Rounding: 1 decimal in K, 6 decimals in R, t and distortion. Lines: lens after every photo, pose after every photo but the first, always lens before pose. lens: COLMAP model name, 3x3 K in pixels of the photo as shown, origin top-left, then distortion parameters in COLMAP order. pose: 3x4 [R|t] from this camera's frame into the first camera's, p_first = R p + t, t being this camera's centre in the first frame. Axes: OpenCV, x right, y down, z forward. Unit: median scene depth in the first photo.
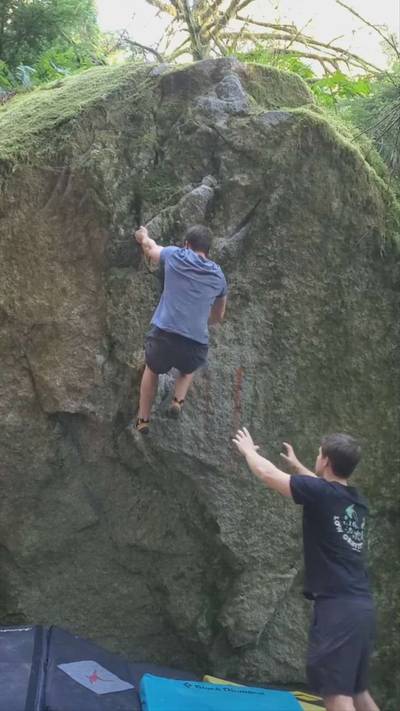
lens RADIAL K [[687.0, 0, 202.9], [0, 687.0, 356.5], [0, 0, 1]] dist [0.053277, 0.000000]
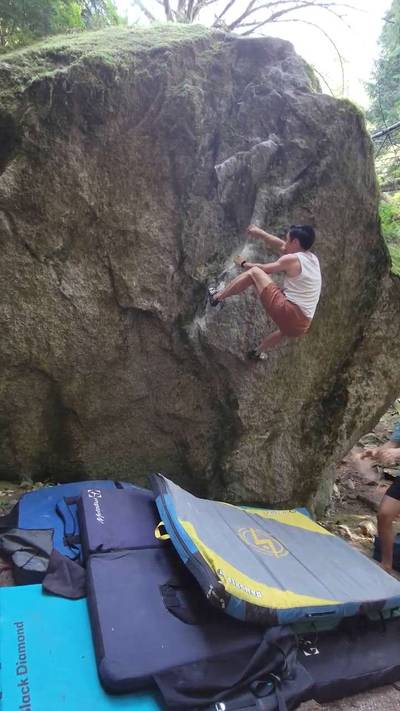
lens RADIAL K [[369.8, 0, 205.5], [0, 369.8, 355.5], [0, 0, 1]] dist [-0.007878, 0.009870]
pose [[0.951152, 0.092162, 0.294646, -0.267139], [-0.138197, 0.980544, 0.139411, 0.054014], [-0.276065, -0.173320, 0.945382, 0.332578]]
